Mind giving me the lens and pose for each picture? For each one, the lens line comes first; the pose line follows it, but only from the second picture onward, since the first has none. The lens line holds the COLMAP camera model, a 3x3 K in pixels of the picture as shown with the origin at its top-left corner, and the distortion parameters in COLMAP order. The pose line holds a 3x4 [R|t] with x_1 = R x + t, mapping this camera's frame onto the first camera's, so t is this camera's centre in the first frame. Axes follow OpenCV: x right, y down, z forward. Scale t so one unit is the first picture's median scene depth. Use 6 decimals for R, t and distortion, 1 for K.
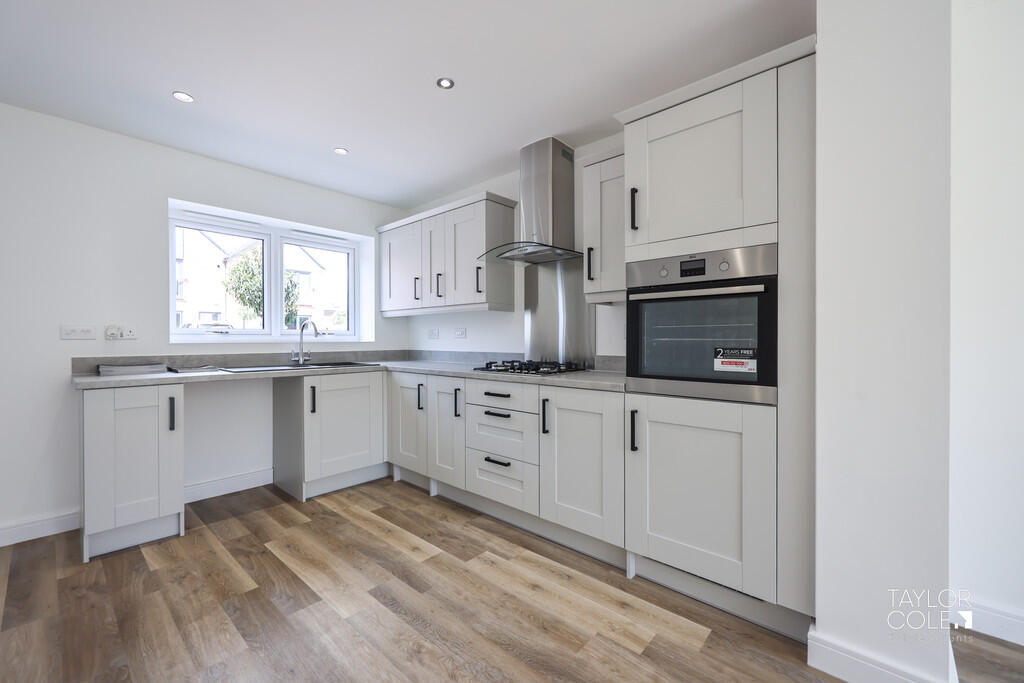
lens RADIAL K [[412.4, 0, 505.8], [0, 412.4, 338.9], [0, 0, 1]] dist [0.001349, 0.000233]
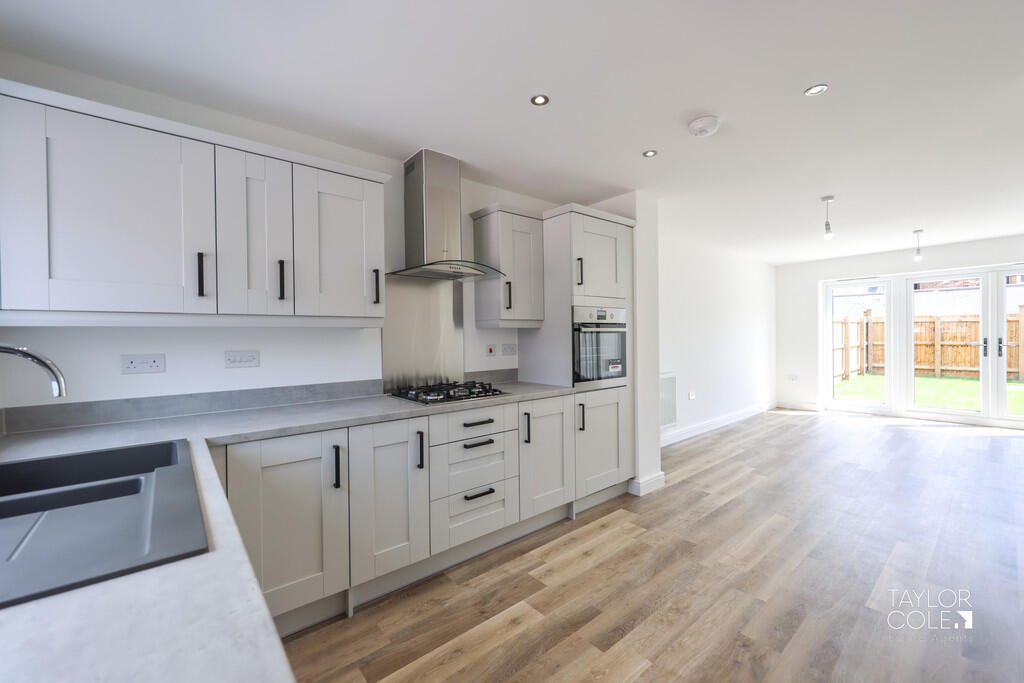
lens RADIAL K [[412.4, 0, 505.5], [0, 412.4, 341.3], [0, 0, 1]] dist [0.001349, 0.000233]
pose [[0.145430, -0.010827, 0.989309, -1.055386], [0.012822, 0.999877, 0.009058, -0.064540], [-0.989285, 0.011367, 0.145551, 0.906563]]
